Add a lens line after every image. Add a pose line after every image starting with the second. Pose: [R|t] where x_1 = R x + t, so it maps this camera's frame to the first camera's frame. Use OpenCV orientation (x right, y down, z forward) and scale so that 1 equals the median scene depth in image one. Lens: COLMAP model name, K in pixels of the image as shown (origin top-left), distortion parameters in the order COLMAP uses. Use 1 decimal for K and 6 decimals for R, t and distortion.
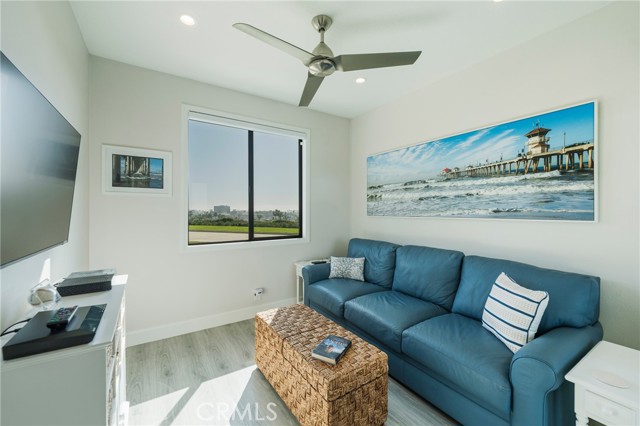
lens RADIAL K [[261.4, 0, 321.1], [0, 261.4, 214.5], [0, 0, 1]] dist [-0.003562, -0.000706]
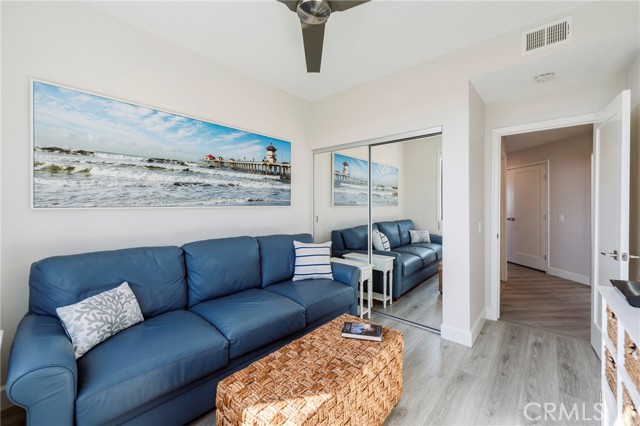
lens RADIAL K [[261.4, 0, 320.8], [0, 261.4, 208.3], [0, 0, 1]] dist [-0.003562, -0.000706]
pose [[-0.274047, -0.018115, 0.961546, -0.575432], [0.011766, 0.999685, 0.022187, 0.001928], [-0.961644, 0.017394, -0.273748, 0.916161]]
